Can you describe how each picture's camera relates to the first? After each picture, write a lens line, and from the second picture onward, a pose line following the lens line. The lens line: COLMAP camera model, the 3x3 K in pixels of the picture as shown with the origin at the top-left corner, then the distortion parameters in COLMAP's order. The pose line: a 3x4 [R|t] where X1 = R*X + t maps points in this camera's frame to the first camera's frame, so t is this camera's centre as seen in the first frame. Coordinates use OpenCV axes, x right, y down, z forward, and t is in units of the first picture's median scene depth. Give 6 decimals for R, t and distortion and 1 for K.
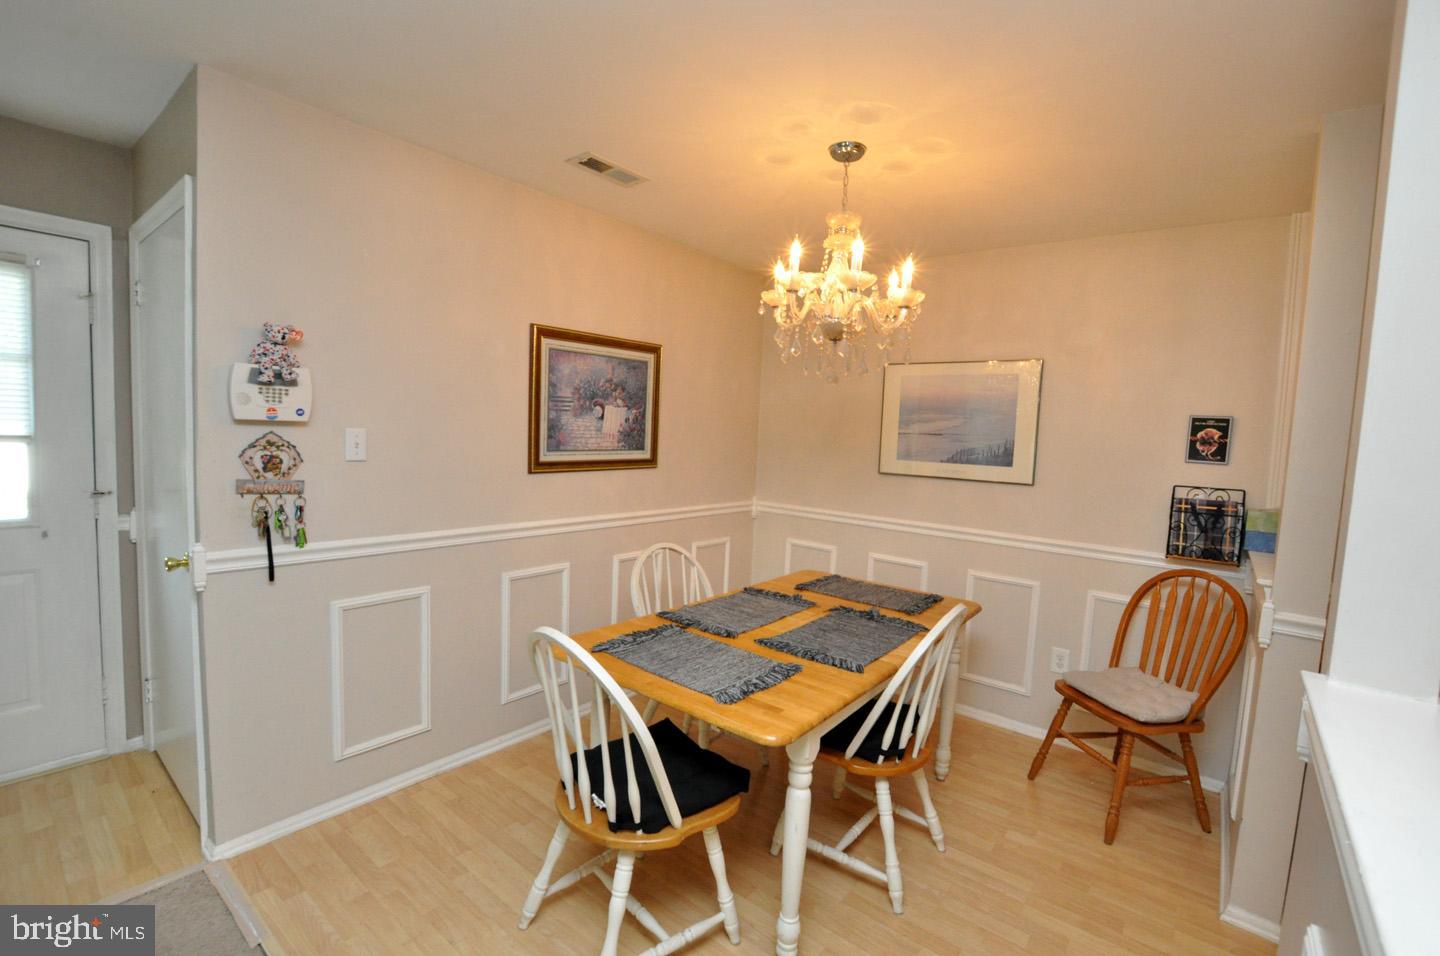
lens RADIAL K [[632.7, 0, 723.3], [0, 632.7, 482.0], [0, 0, 1]] dist [-0.035743, 0.005829]
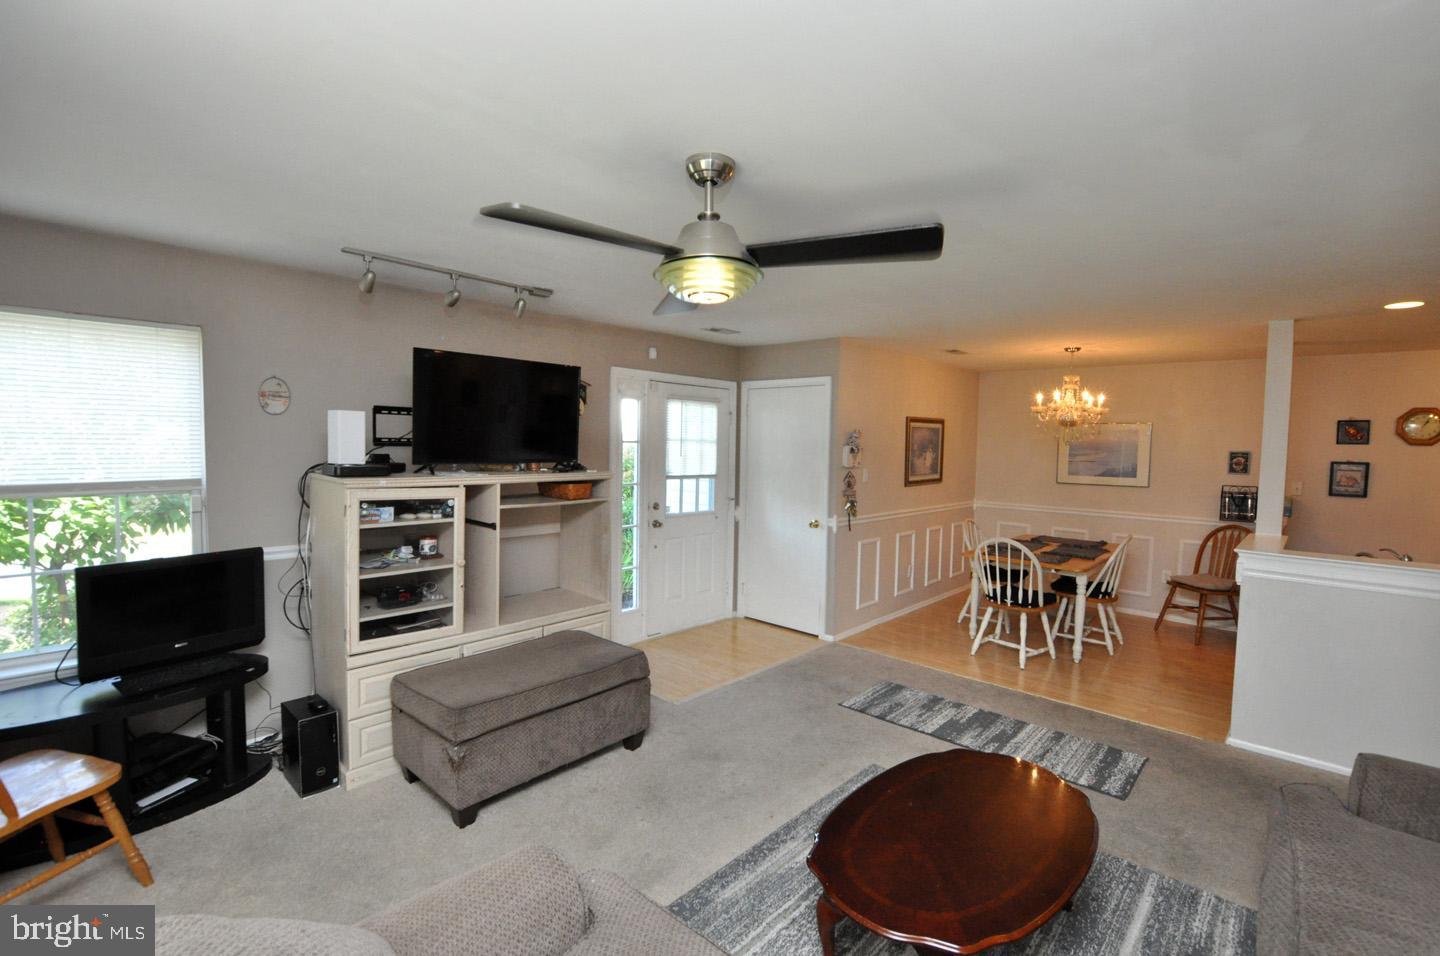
lens RADIAL K [[632.7, 0, 724.9], [0, 632.7, 480.7], [0, 0, 1]] dist [-0.035743, 0.005829]
pose [[0.996512, -0.023010, -0.080211, -0.782259], [0.020785, 0.999379, -0.028466, 0.015246], [0.080817, 0.026699, 0.996371, -1.224959]]
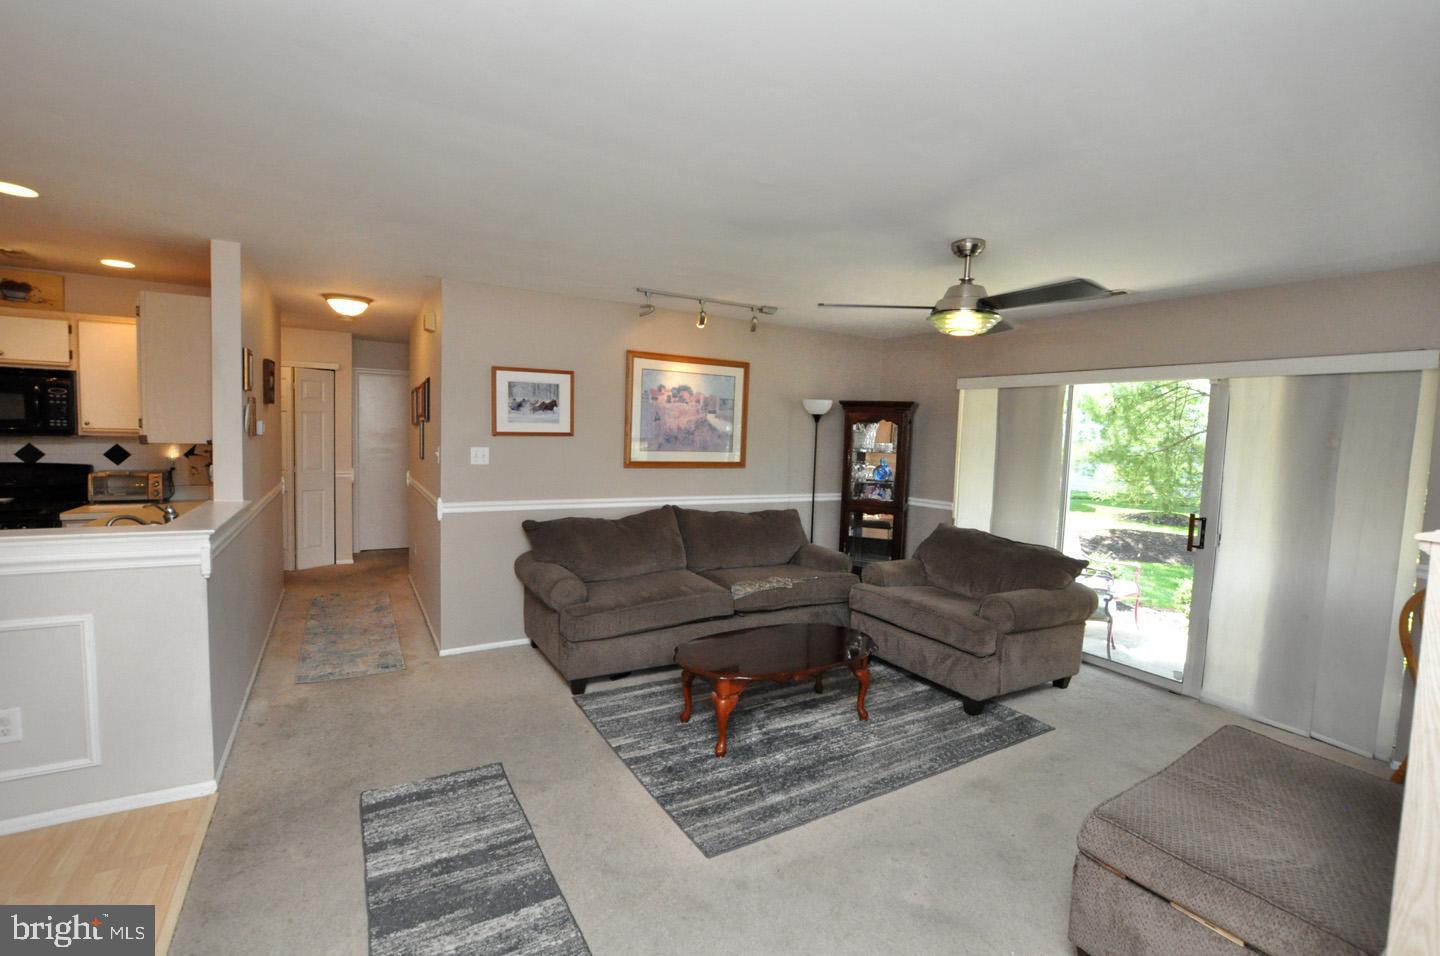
lens RADIAL K [[632.7, 0, 724.4], [0, 632.7, 477.9], [0, 0, 1]] dist [-0.035743, 0.005829]
pose [[-0.933399, -0.103216, 0.343676, -0.868699], [-0.049147, 0.985486, 0.162490, -0.122823], [-0.355459, 0.134777, -0.924924, 0.691359]]
